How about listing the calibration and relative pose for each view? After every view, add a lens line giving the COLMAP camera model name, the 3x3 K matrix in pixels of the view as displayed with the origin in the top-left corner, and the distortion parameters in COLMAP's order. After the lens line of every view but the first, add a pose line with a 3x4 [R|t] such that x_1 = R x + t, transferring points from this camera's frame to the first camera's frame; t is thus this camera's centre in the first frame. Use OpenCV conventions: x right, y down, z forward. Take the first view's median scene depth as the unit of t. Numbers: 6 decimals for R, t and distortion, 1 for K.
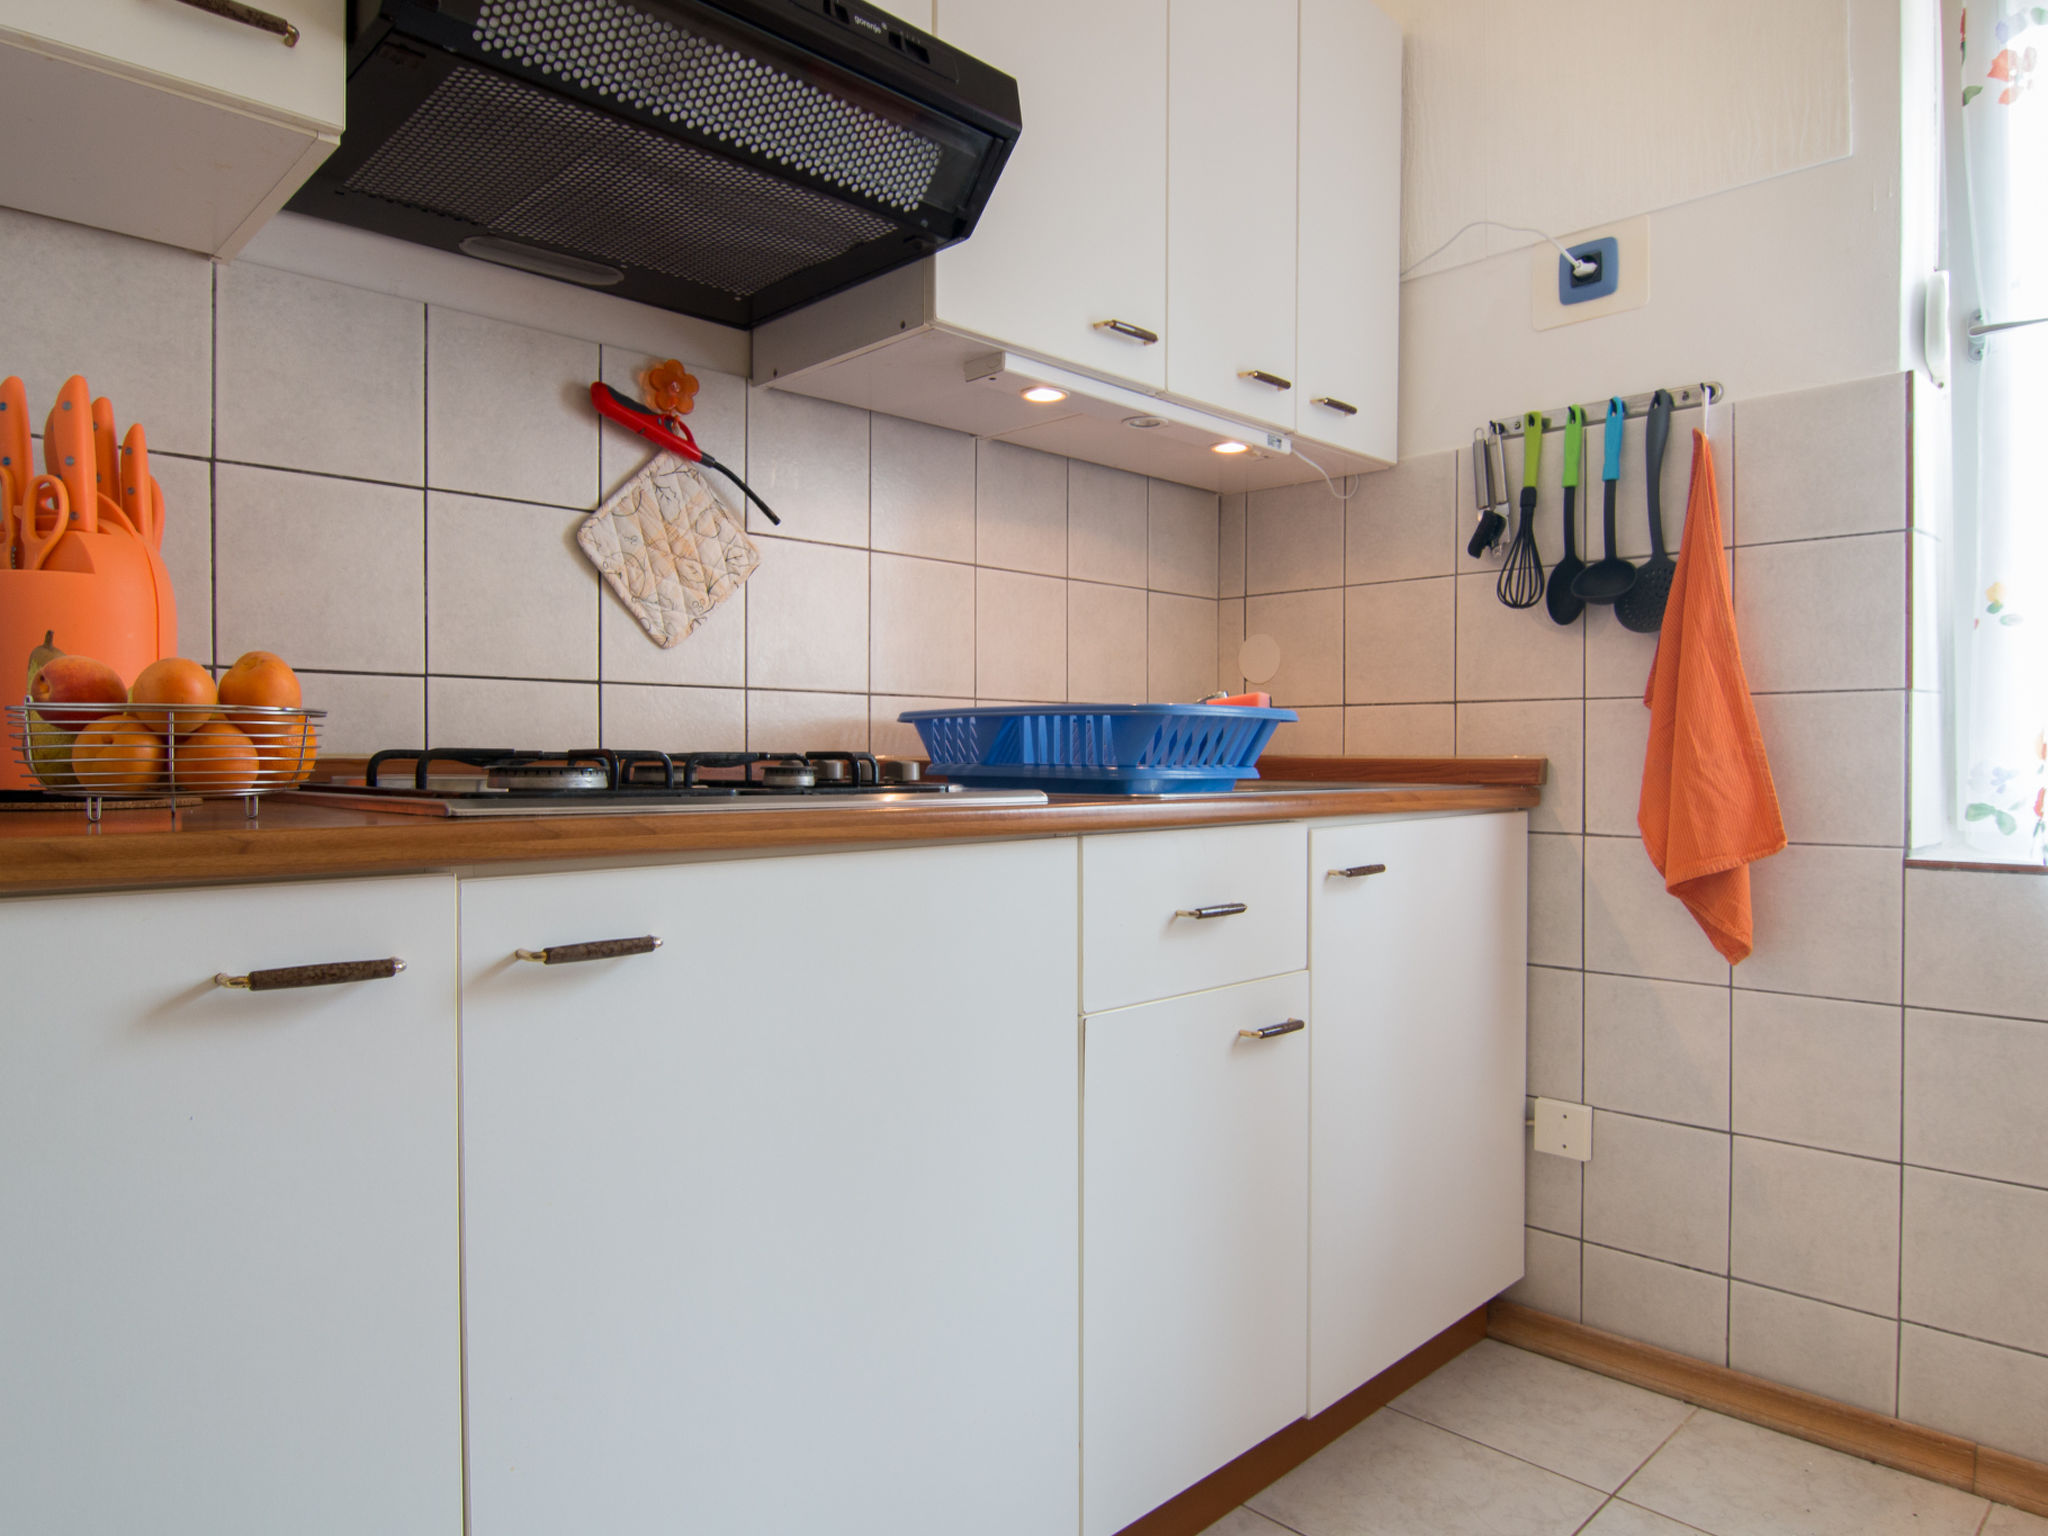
lens RADIAL K [[1292.7, 0, 1014.3], [0, 1292.7, 774.0], [0, 0, 1]] dist [-0.011536, -0.006693]
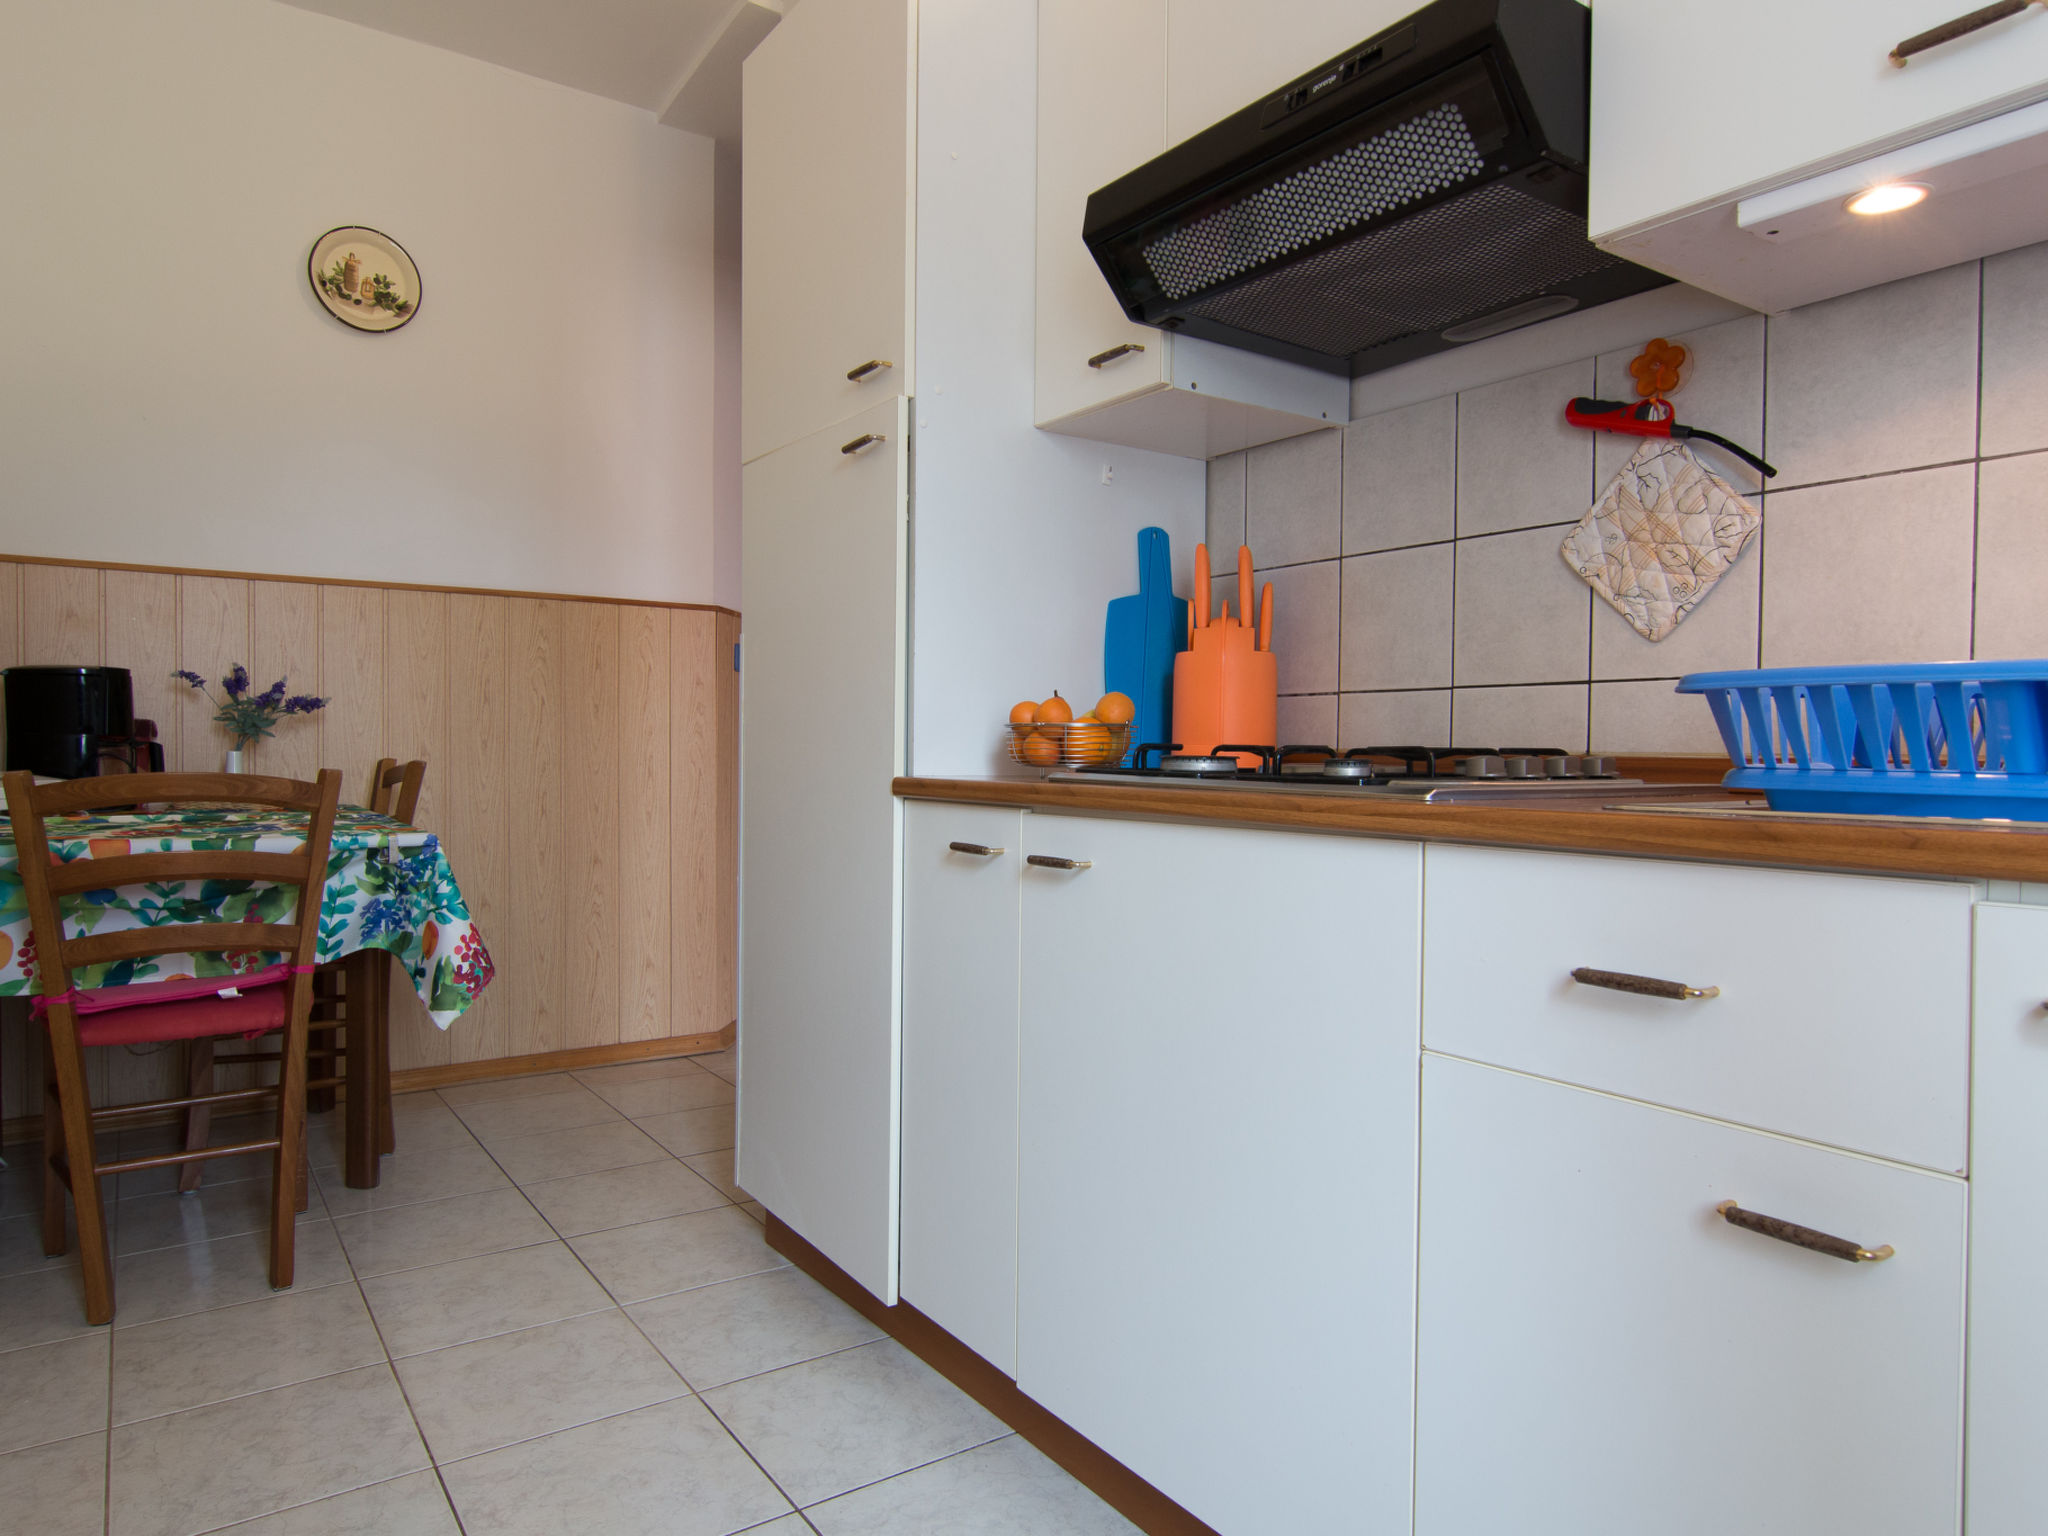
lens RADIAL K [[1292.7, 0, 1014.3], [0, 1292.7, 774.0], [0, 0, 1]] dist [-0.011536, -0.006693]
pose [[-0.180009, 0.015388, -0.983545, 0.777297], [-0.023201, 0.999533, 0.019884, -0.006806], [0.983391, 0.026398, -0.179568, 0.723833]]
